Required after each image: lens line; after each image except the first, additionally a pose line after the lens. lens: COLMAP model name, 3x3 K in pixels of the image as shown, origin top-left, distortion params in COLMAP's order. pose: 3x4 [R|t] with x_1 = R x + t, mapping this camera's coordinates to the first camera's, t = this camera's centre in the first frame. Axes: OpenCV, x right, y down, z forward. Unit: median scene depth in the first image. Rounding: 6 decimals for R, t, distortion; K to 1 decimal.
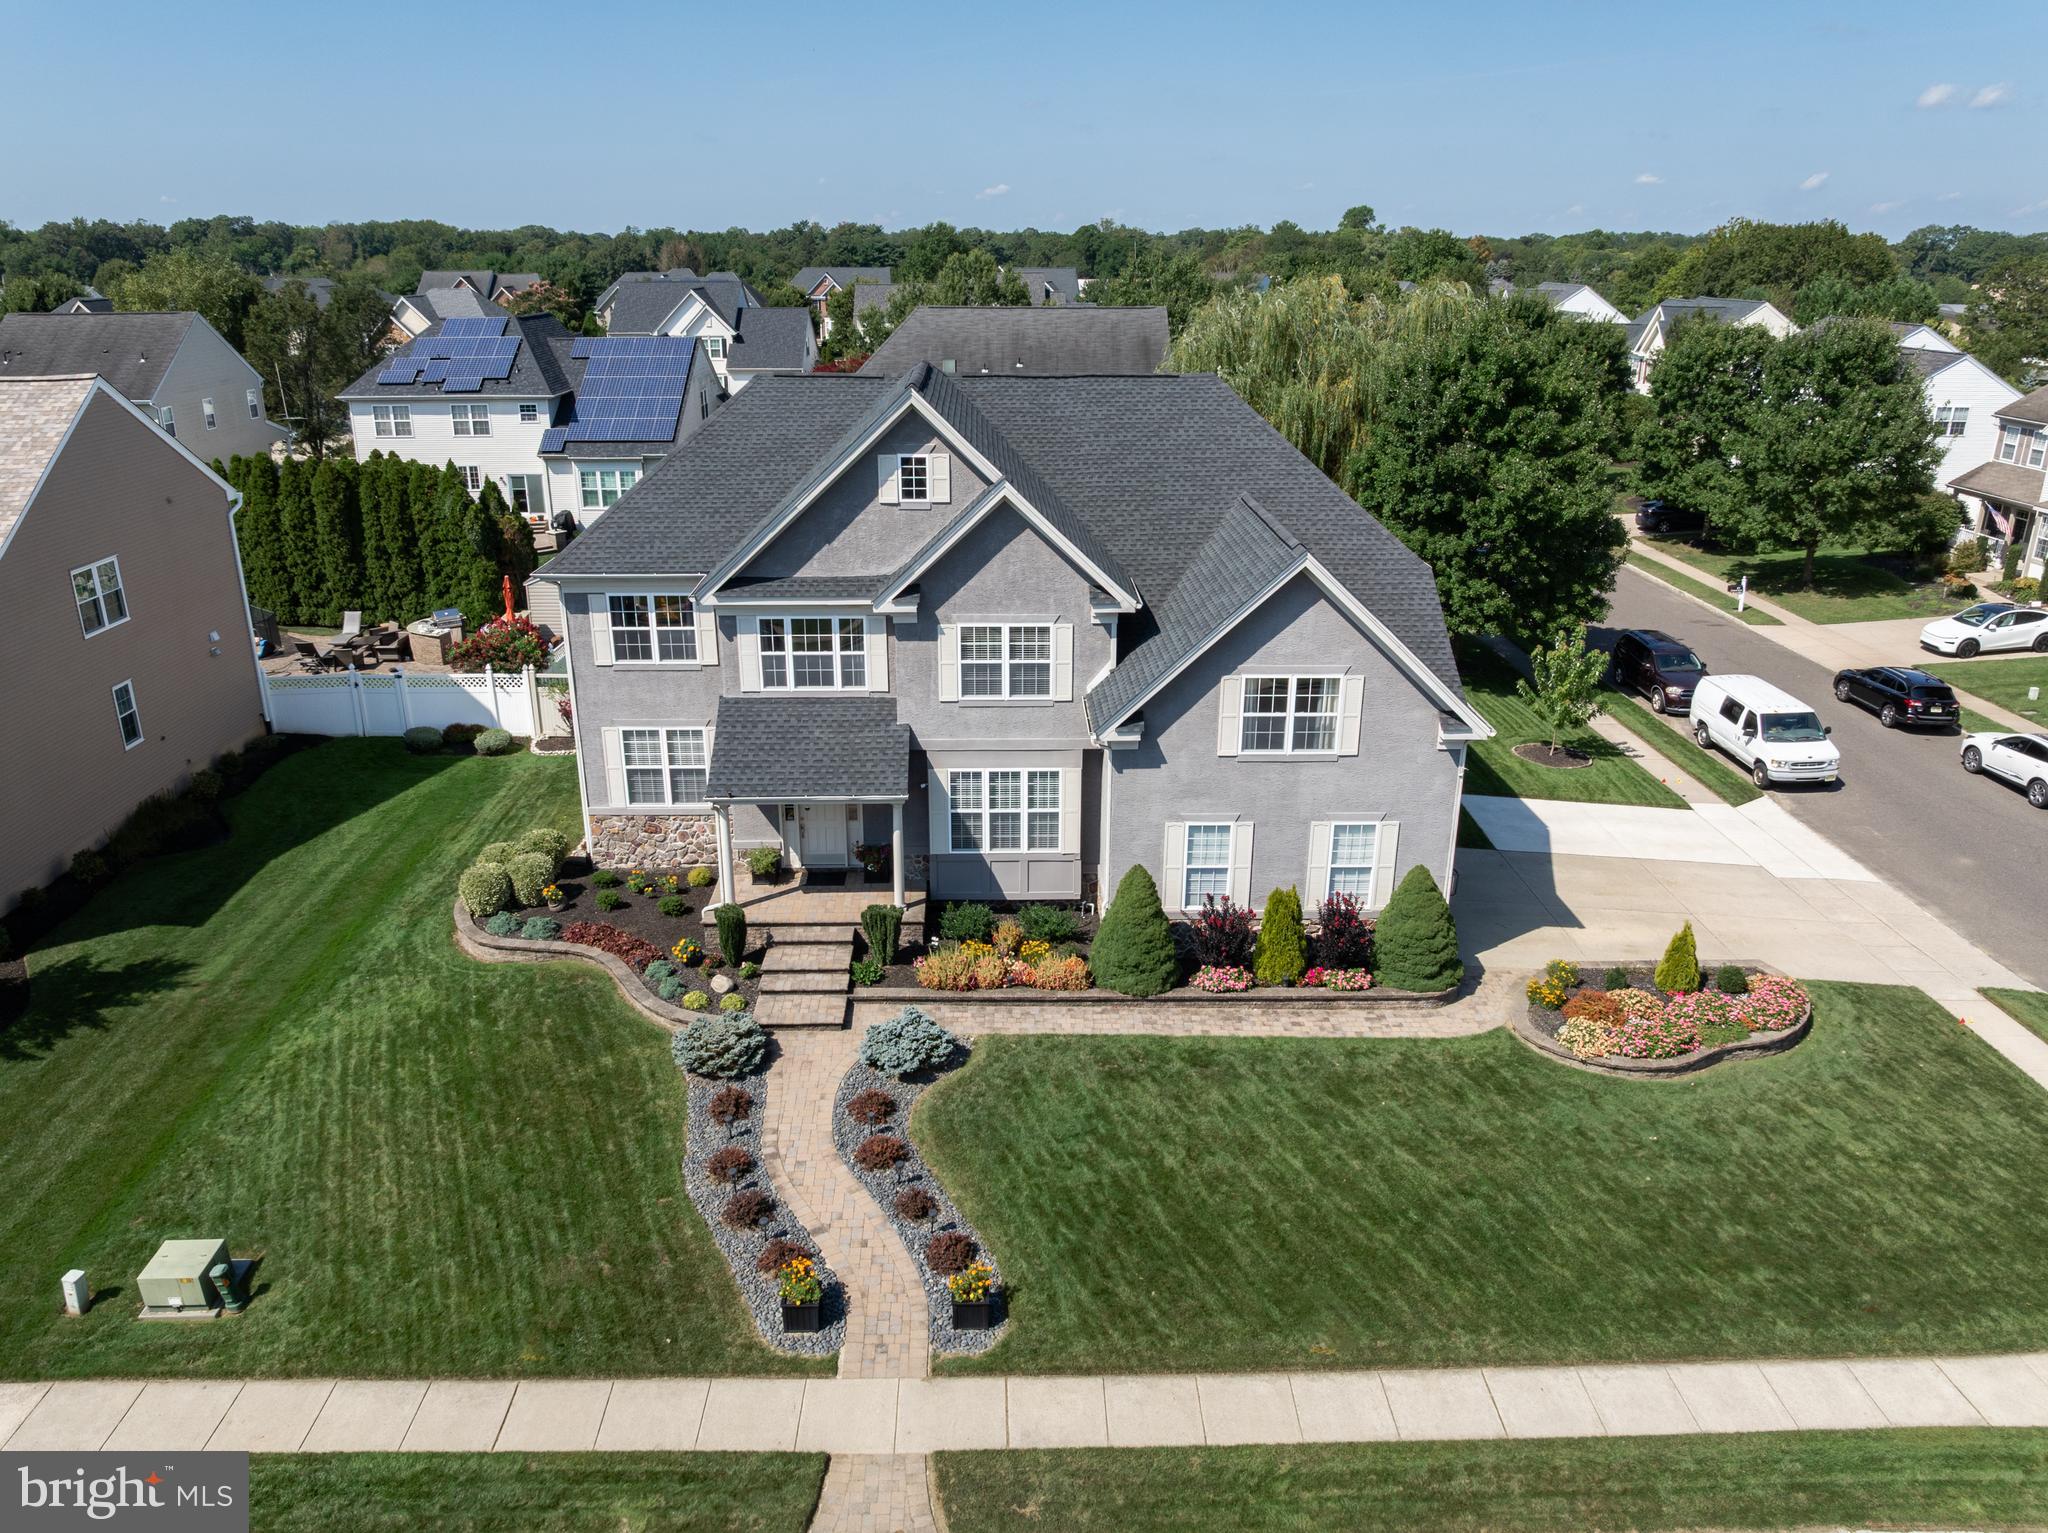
lens RADIAL K [[1441.1, 0, 1024.0], [0, 1441.1, 766.5], [0, 0, 1]] dist [-0.039114, 0.002627]
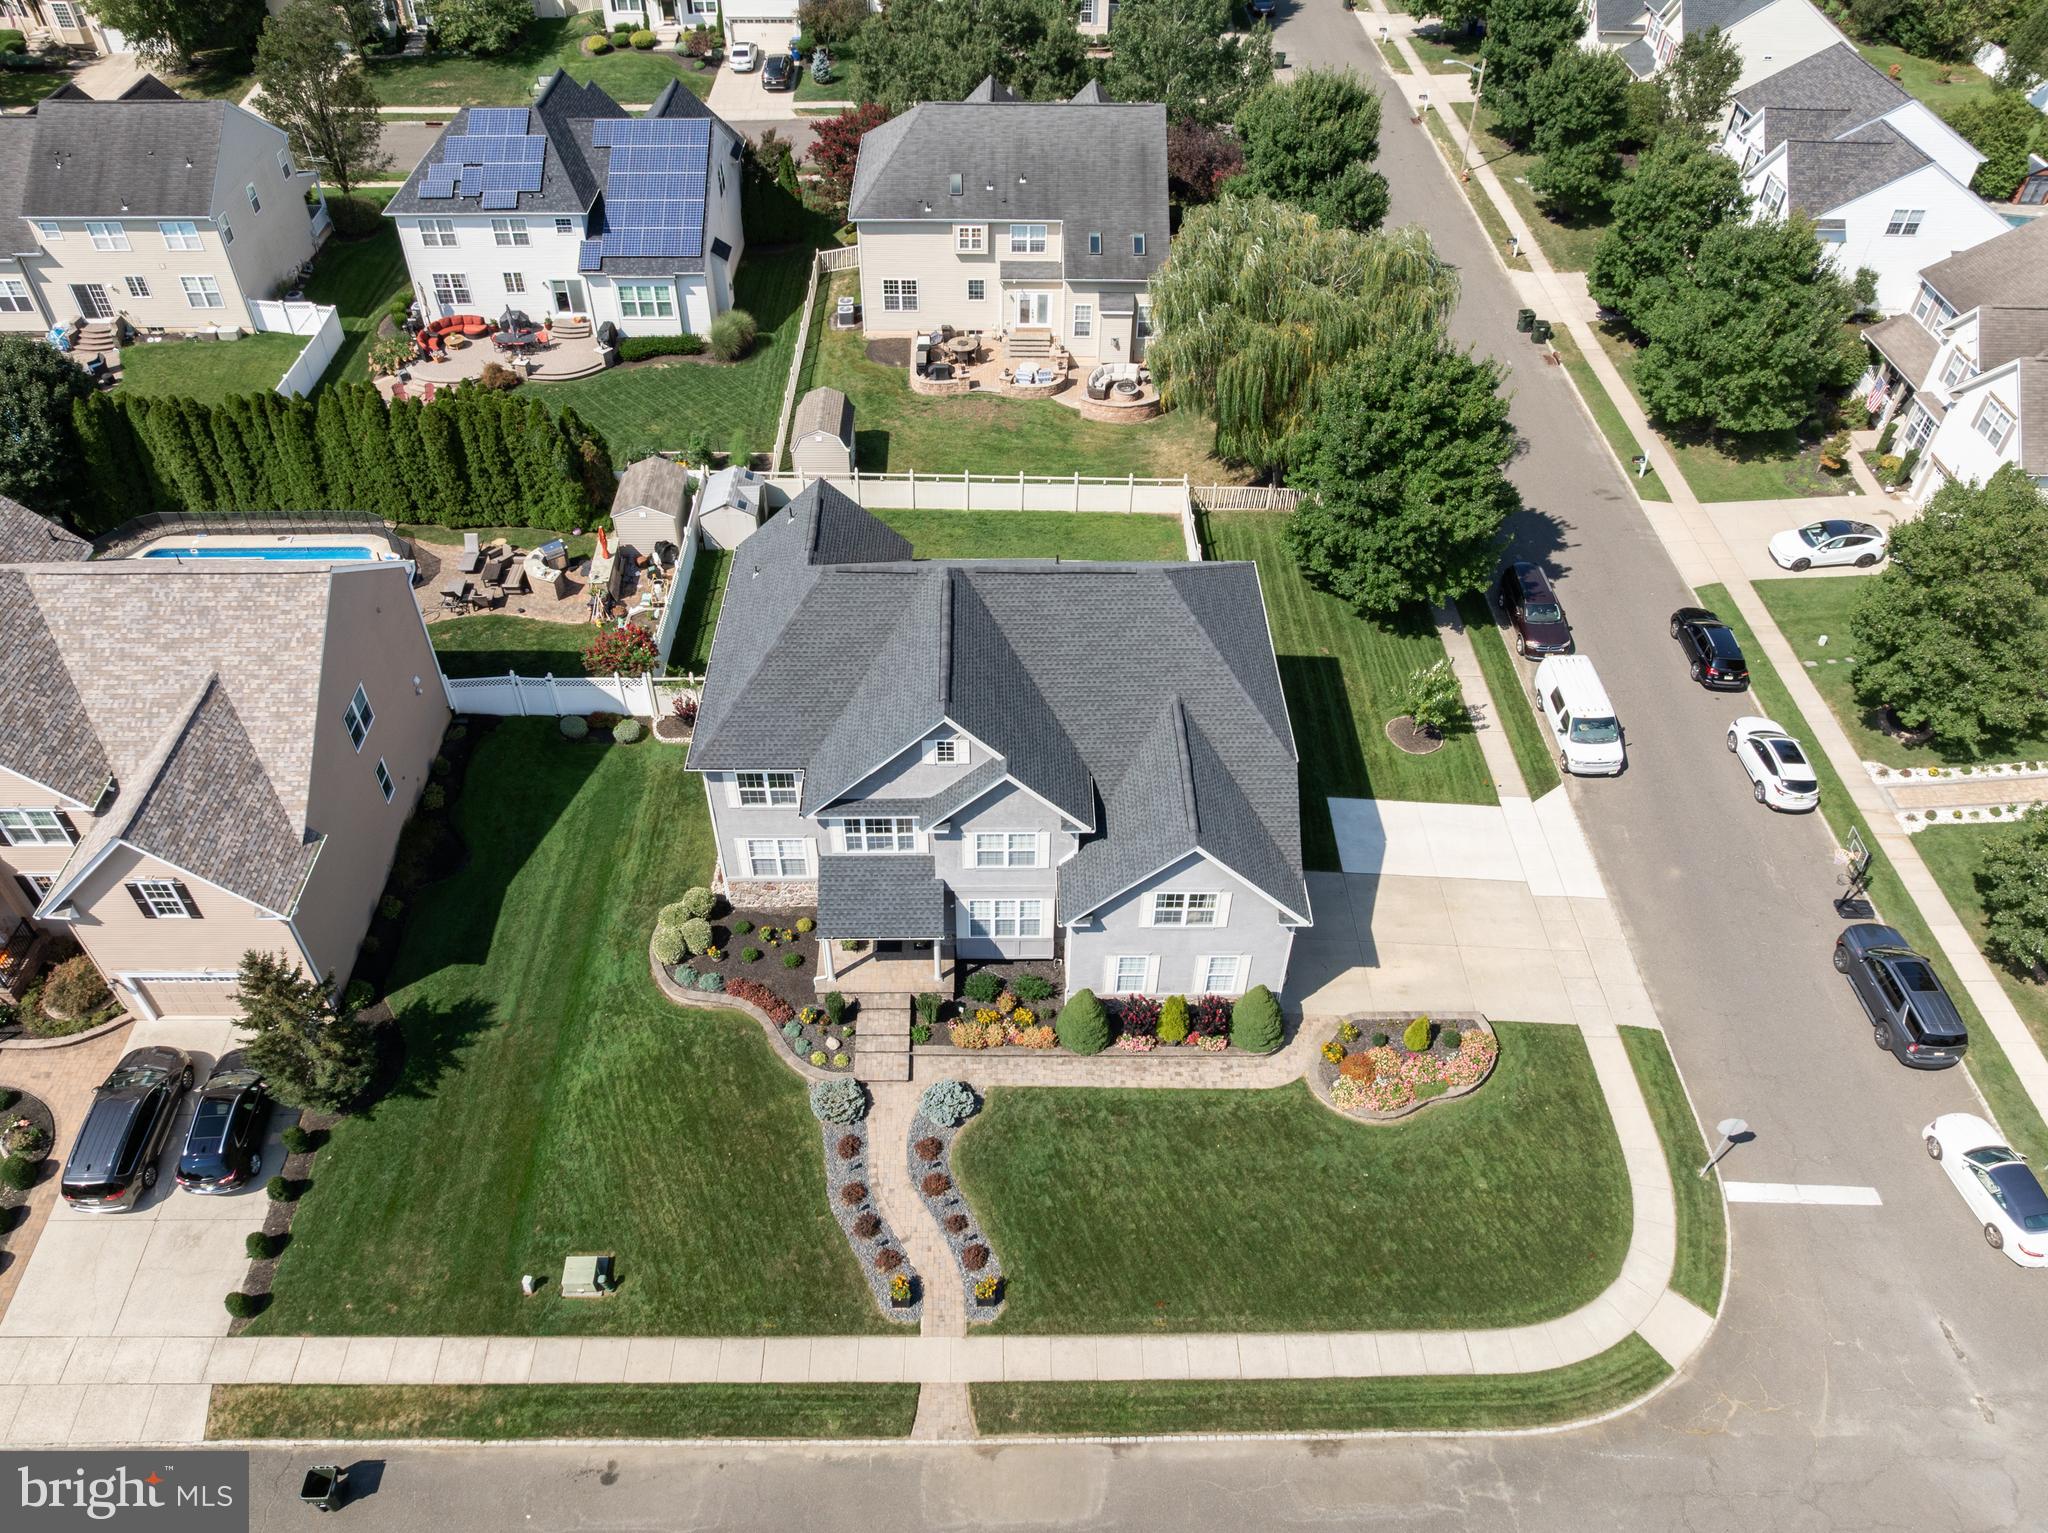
lens RADIAL K [[1472.7, 0, 1024.0], [0, 1472.7, 766.5], [0, 0, 1]] dist [-0.036091, -0.003677]
pose [[0.999932, 0.011568, 0.001720, 0.002757], [-0.011297, 0.917403, 0.397799, -0.797982], [0.003024, -0.397792, 0.917471, -0.412948]]
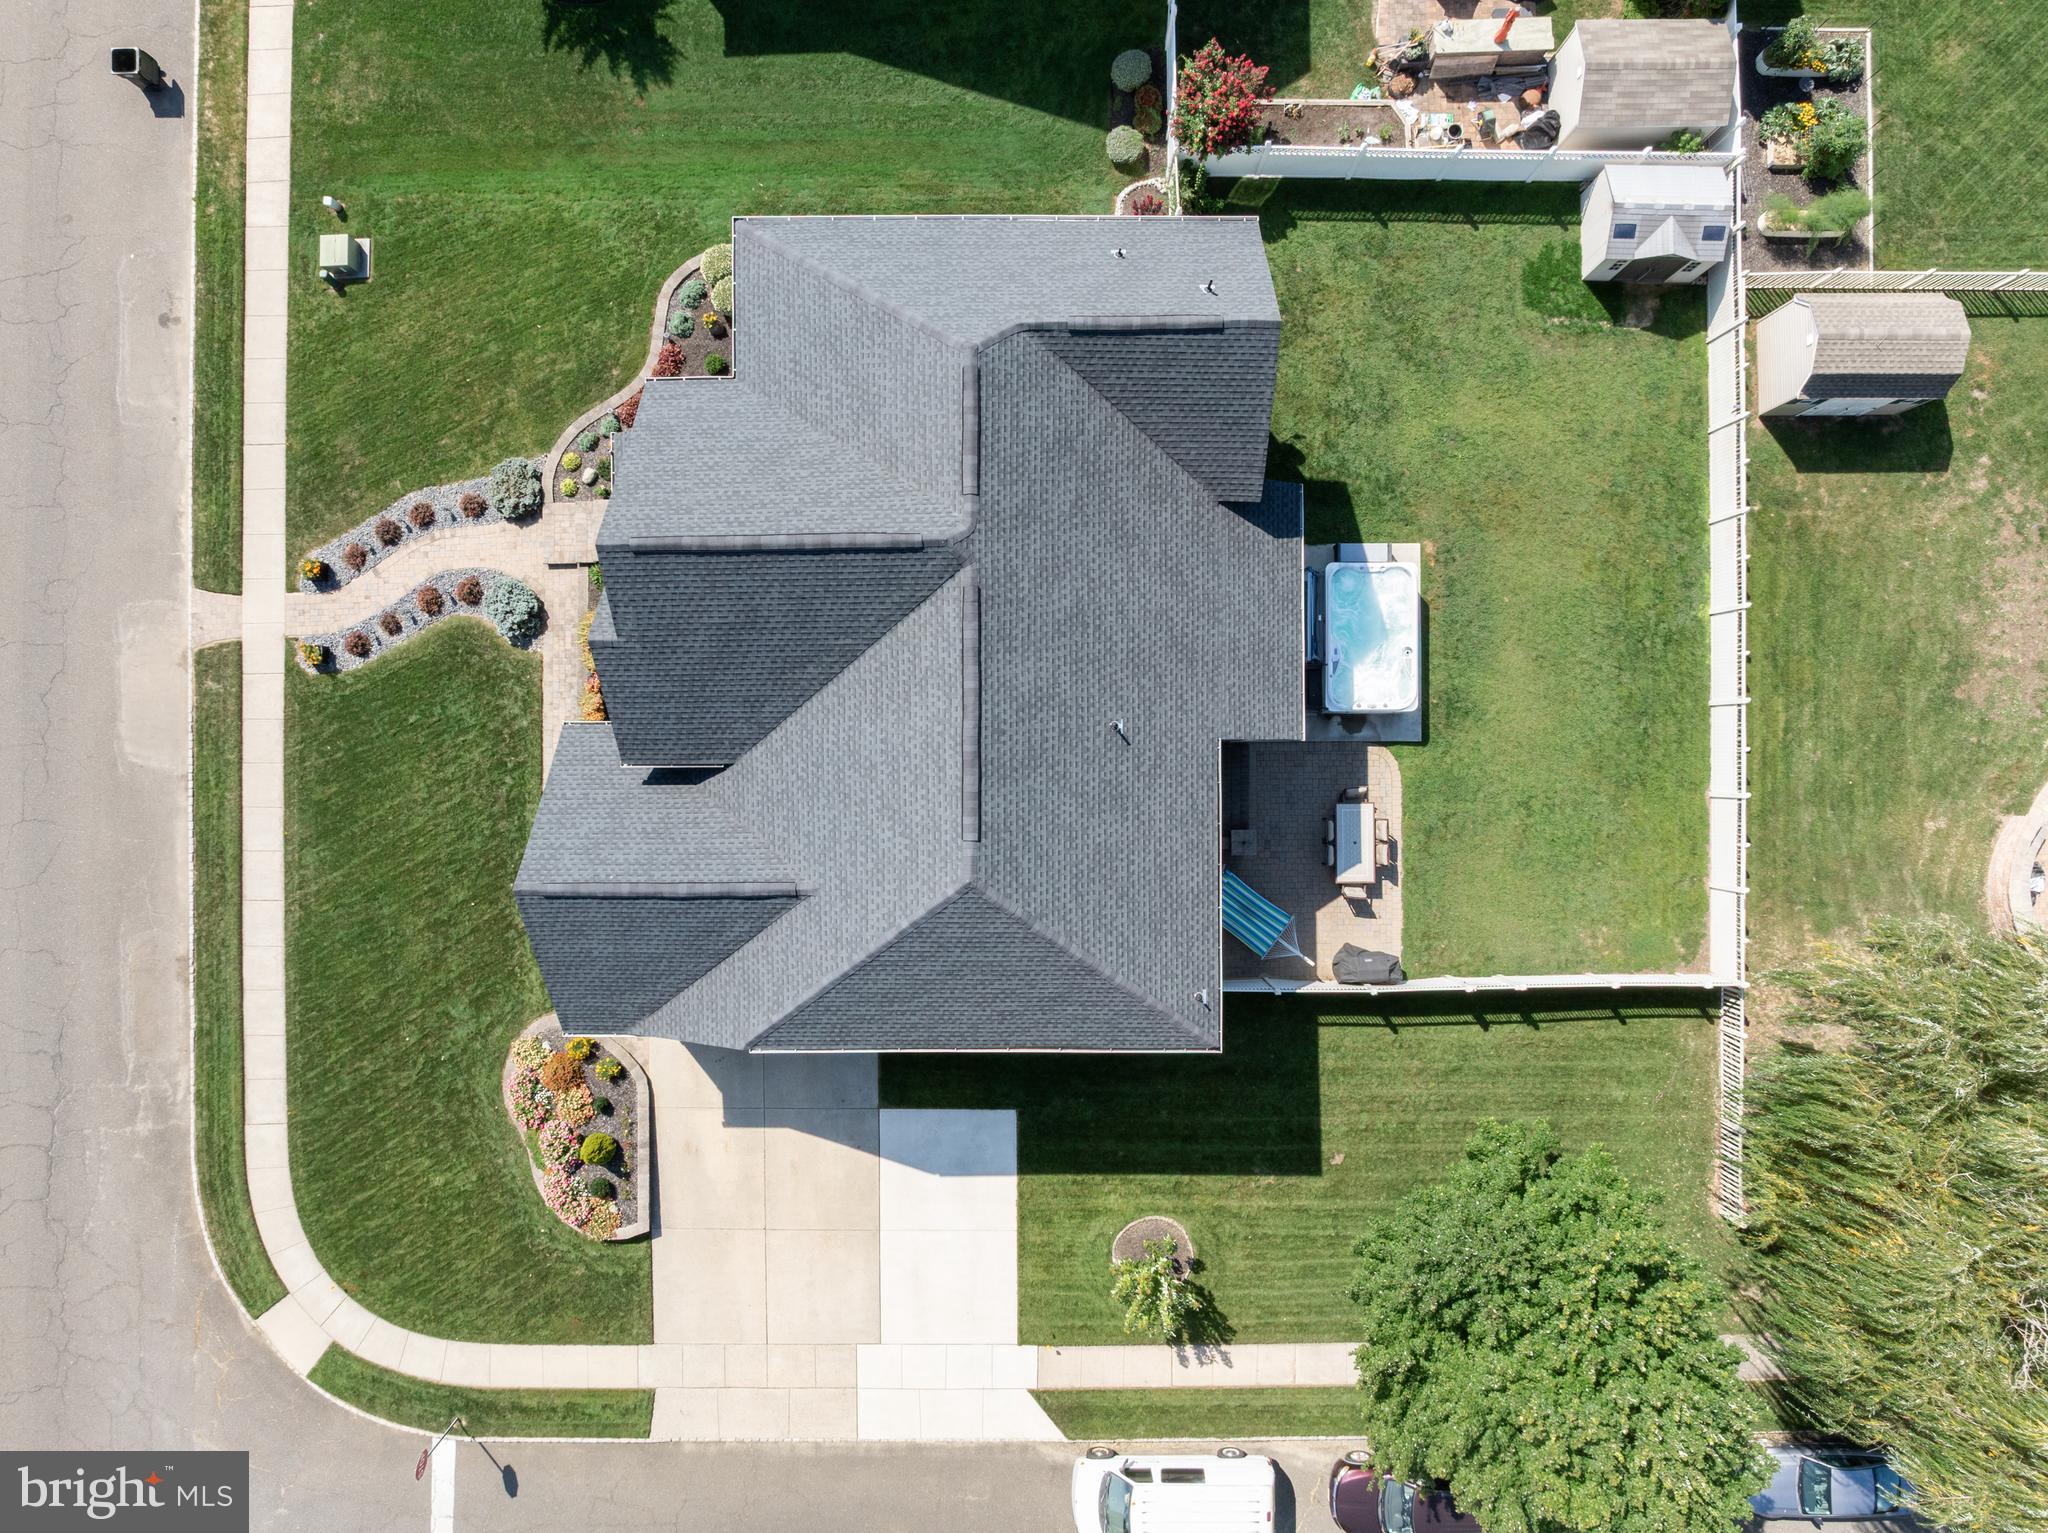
lens RADIAL K [[1441.1, 0, 1024.0], [0, 1441.1, 766.5], [0, 0, 1]] dist [-0.039114, 0.002627]
pose [[-0.017809, 0.999801, -0.008950, 0.086136], [-0.339329, 0.002376, 0.940665, -1.326275], [0.940499, 0.019789, 0.339219, 0.908741]]
